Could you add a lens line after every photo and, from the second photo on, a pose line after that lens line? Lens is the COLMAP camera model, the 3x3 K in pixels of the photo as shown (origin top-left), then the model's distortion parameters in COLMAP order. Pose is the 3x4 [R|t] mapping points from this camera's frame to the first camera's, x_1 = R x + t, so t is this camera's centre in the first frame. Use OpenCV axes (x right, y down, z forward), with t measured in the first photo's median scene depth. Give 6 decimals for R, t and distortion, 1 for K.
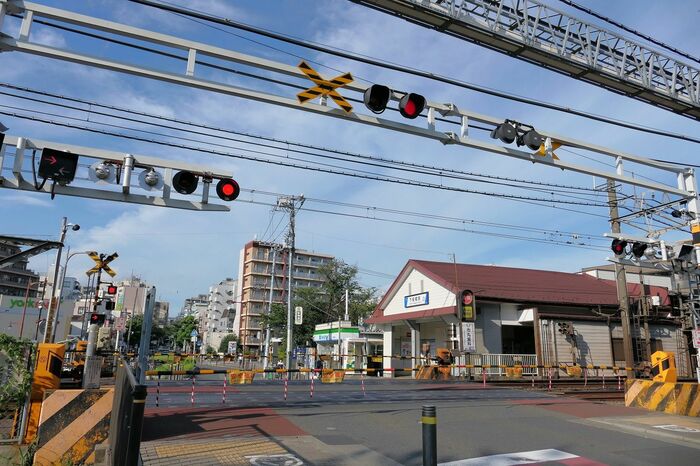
lens RADIAL K [[496.2, 0, 350.0], [0, 496.2, 233.0], [0, 0, 1]] dist [-0.010456, -0.007896]
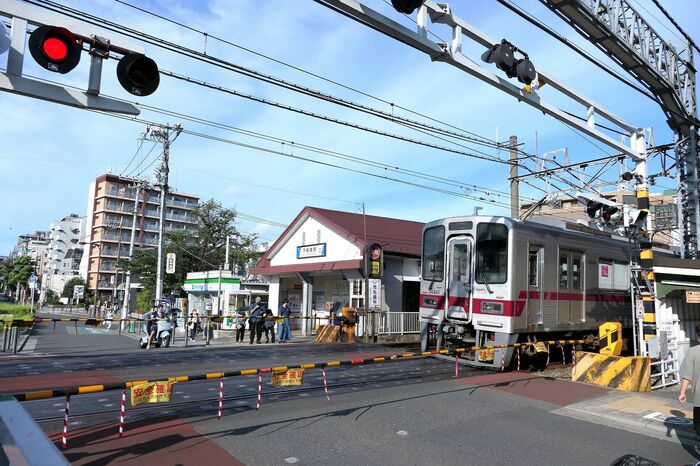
lens RADIAL K [[496.2, 0, 350.0], [0, 496.2, 233.0], [0, 0, 1]] dist [-0.010456, -0.007896]
pose [[0.961947, 0.039889, 0.270310, -0.044191], [-0.069475, 0.992480, 0.100780, 0.004702], [-0.264257, -0.115724, 0.957484, 0.105266]]
